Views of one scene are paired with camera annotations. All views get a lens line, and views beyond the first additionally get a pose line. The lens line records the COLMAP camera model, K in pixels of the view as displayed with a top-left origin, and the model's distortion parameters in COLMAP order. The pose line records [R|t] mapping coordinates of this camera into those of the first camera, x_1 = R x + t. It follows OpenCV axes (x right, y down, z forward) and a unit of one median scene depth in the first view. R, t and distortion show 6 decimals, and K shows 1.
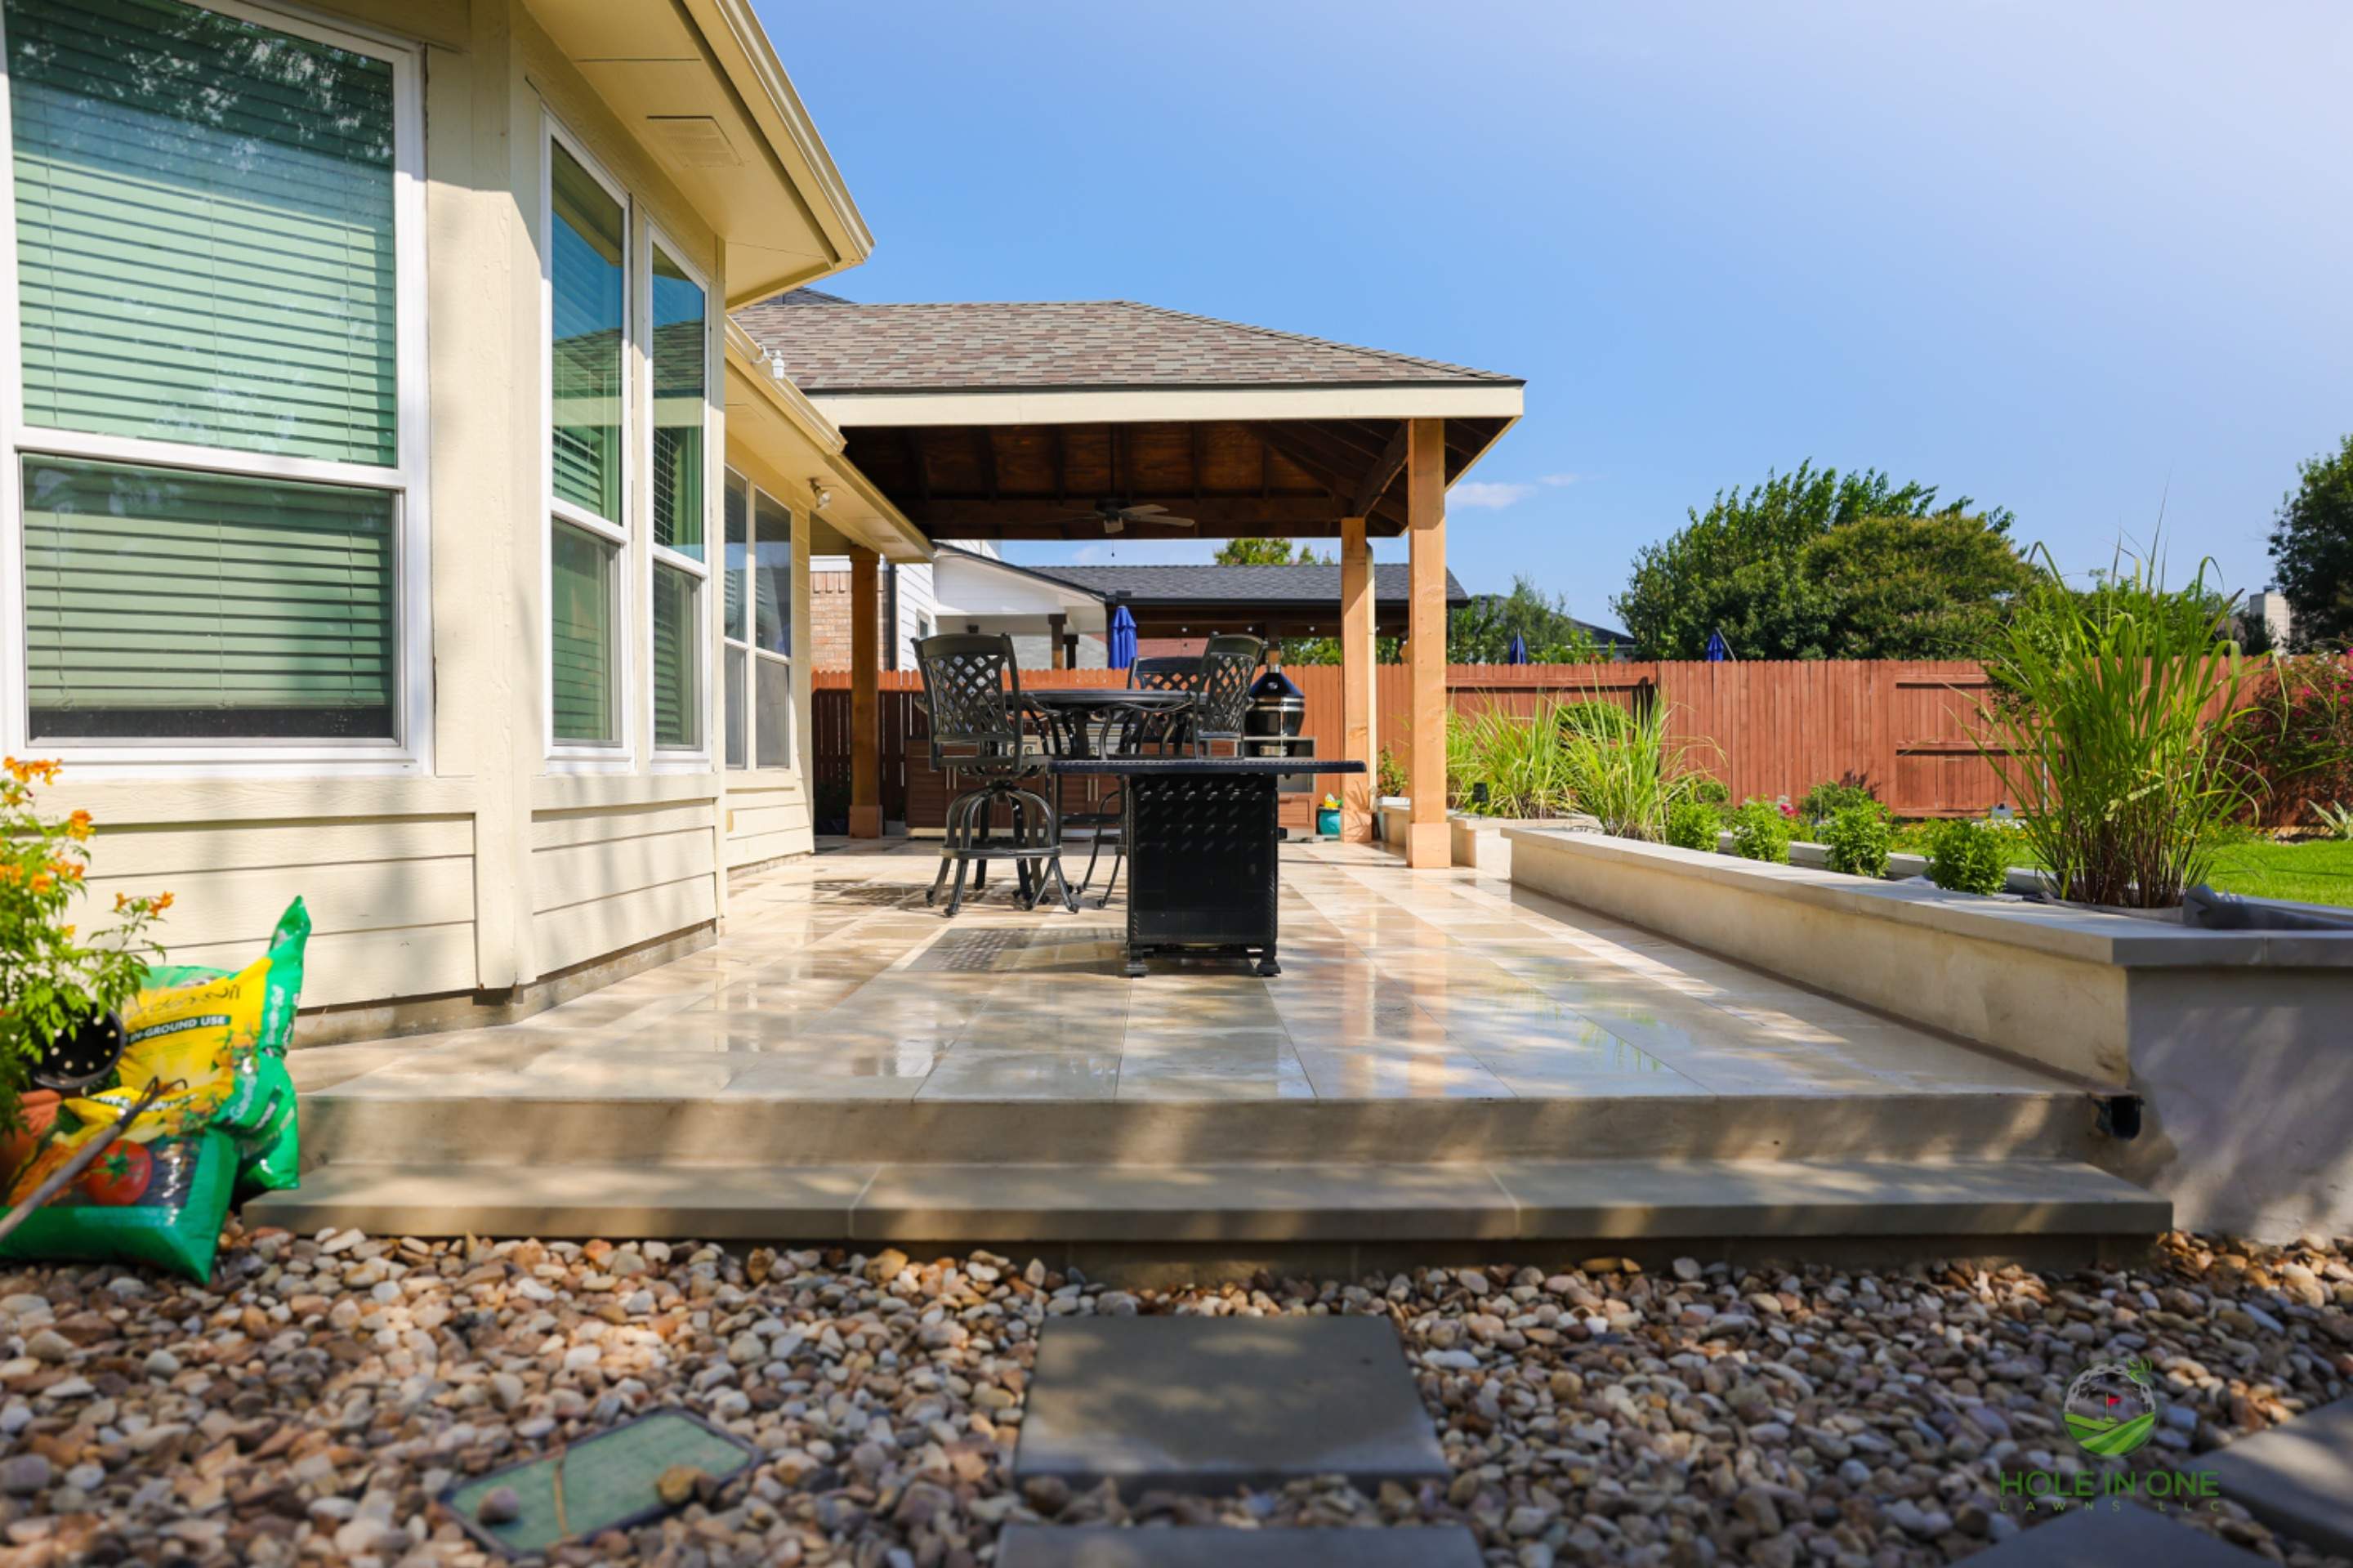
lens RADIAL K [[1667.0, 0, 1176.5], [0, 1667.0, 784.0], [0, 0, 1]] dist [-0.097816, 0.110505]
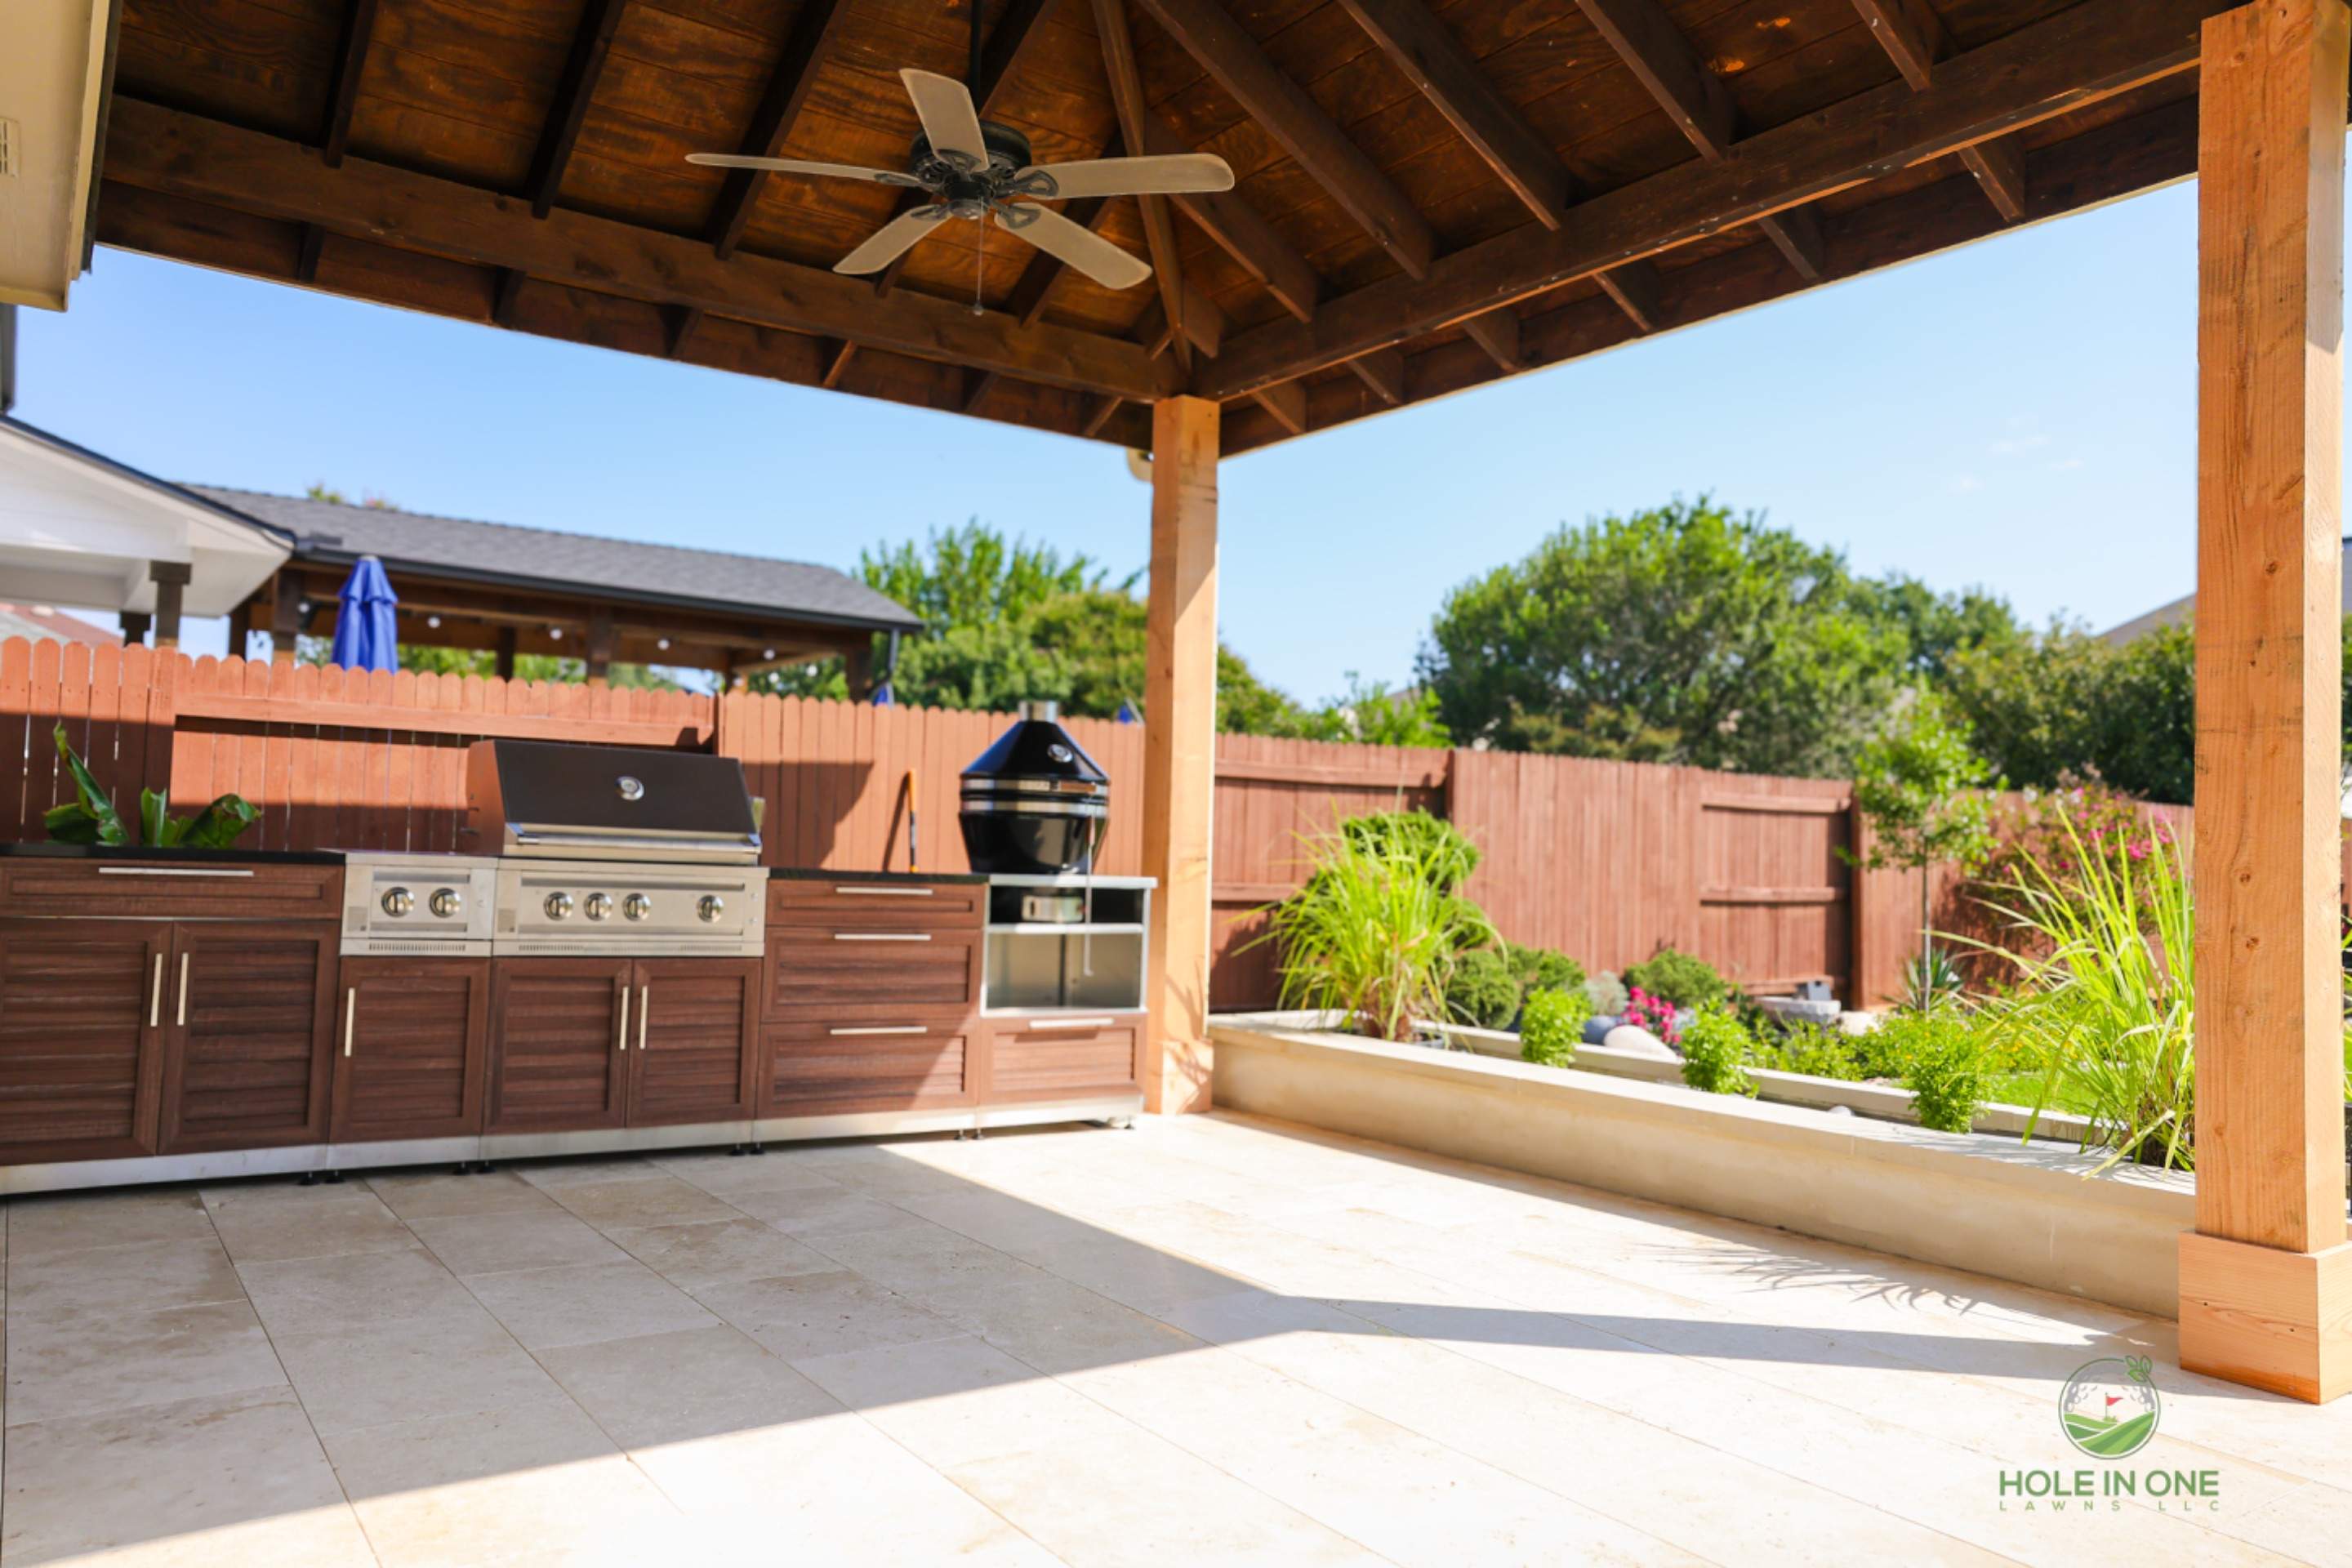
lens RADIAL K [[1666.2, 0, 1176.0], [0, 1666.2, 784.0], [0, 0, 1]] dist [-0.097816, 0.110505]
pose [[0.806906, 0.053653, 0.588238, -0.121386], [-0.029386, 0.998279, -0.050743, -0.023005], [-0.589949, 0.023659, 0.807094, 0.471276]]
